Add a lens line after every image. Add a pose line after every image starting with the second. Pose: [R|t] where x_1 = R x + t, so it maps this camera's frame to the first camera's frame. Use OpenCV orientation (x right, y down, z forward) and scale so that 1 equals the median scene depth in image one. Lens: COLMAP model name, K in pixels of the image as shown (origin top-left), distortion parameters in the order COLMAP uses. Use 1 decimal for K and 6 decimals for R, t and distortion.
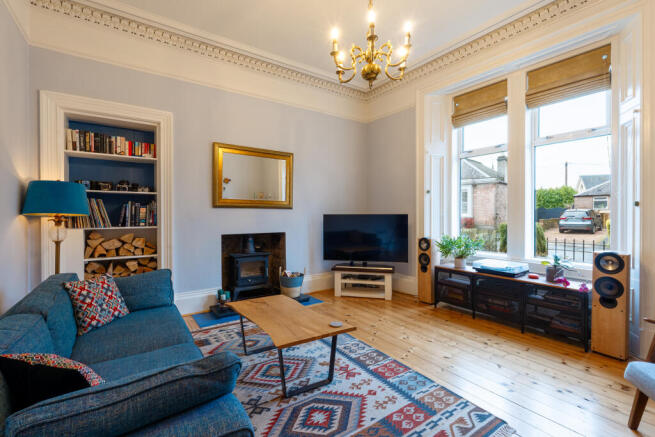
lens RADIAL K [[299.1, 0, 328.7], [0, 299.1, 217.6], [0, 0, 1]] dist [-0.001094, -0.000137]
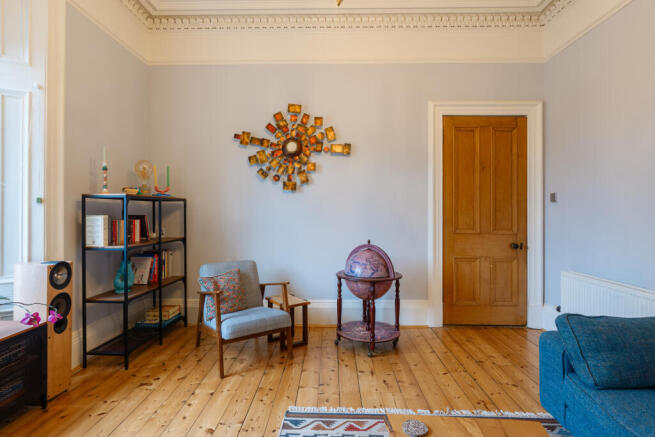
lens RADIAL K [[339.6, 0, 328.3], [0, 339.6, 218.2], [0, 0, 1]] dist [0.002073, 0.000148]
pose [[-0.816869, 0.006848, 0.576782, -0.164061], [0.008928, 0.999960, 0.000771, 0.009580], [-0.576754, 0.005780, -0.816898, 1.440855]]
